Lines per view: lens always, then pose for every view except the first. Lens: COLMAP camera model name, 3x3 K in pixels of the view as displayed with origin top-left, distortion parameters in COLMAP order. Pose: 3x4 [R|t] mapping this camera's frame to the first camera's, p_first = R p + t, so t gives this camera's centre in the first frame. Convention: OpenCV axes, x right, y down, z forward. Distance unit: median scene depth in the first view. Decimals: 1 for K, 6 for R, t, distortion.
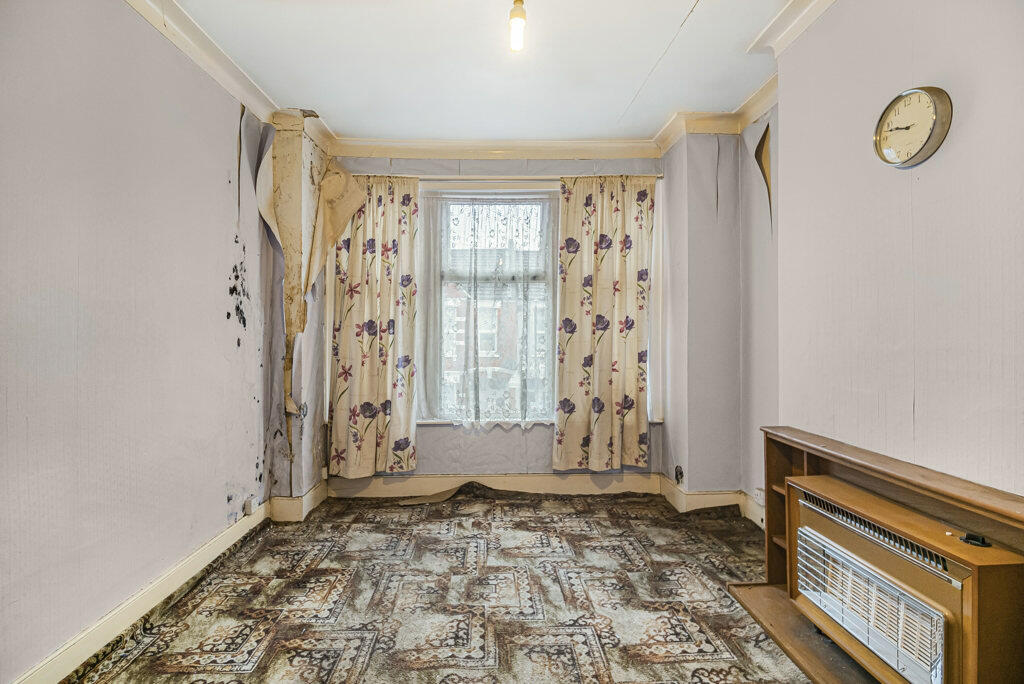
lens RADIAL K [[473.2, 0, 505.3], [0, 473.2, 340.0], [0, 0, 1]] dist [-0.009595, -0.001114]
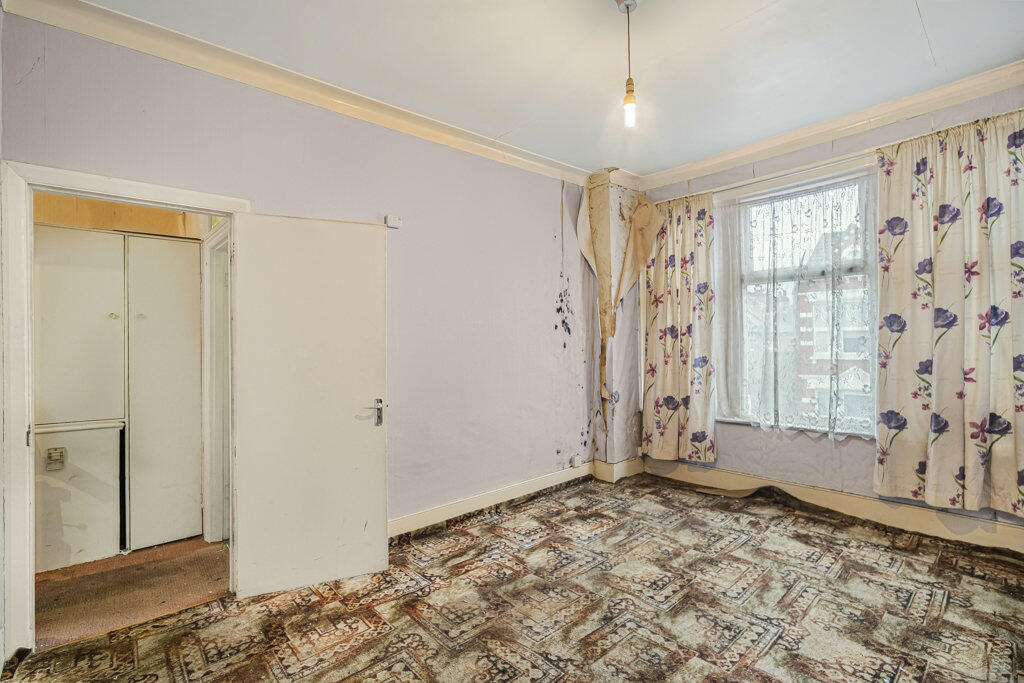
lens RADIAL K [[473.2, 0, 505.3], [0, 473.2, 339.5], [0, 0, 1]] dist [-0.009595, -0.001114]
pose [[0.639418, -0.011980, -0.768766, 0.342450], [0.011930, 0.999913, -0.005659, -0.005686], [0.768767, -0.005553, 0.639505, -0.052434]]
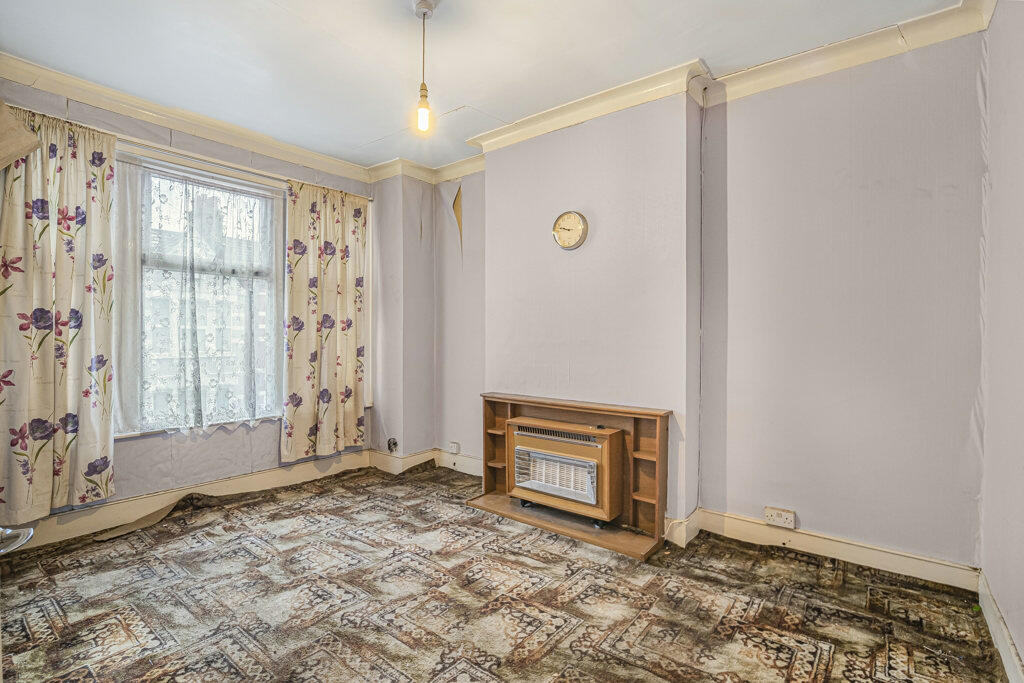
lens RADIAL K [[478.8, 0, 512.3], [0, 478.8, 346.6], [0, 0, 1]] dist [-0.001493, -0.001312]
pose [[0.644061, -0.009326, 0.764918, -0.384109], [-0.003046, 0.999886, 0.014756, 0.004256], [-0.764968, -0.011834, 0.643959, -0.054492]]
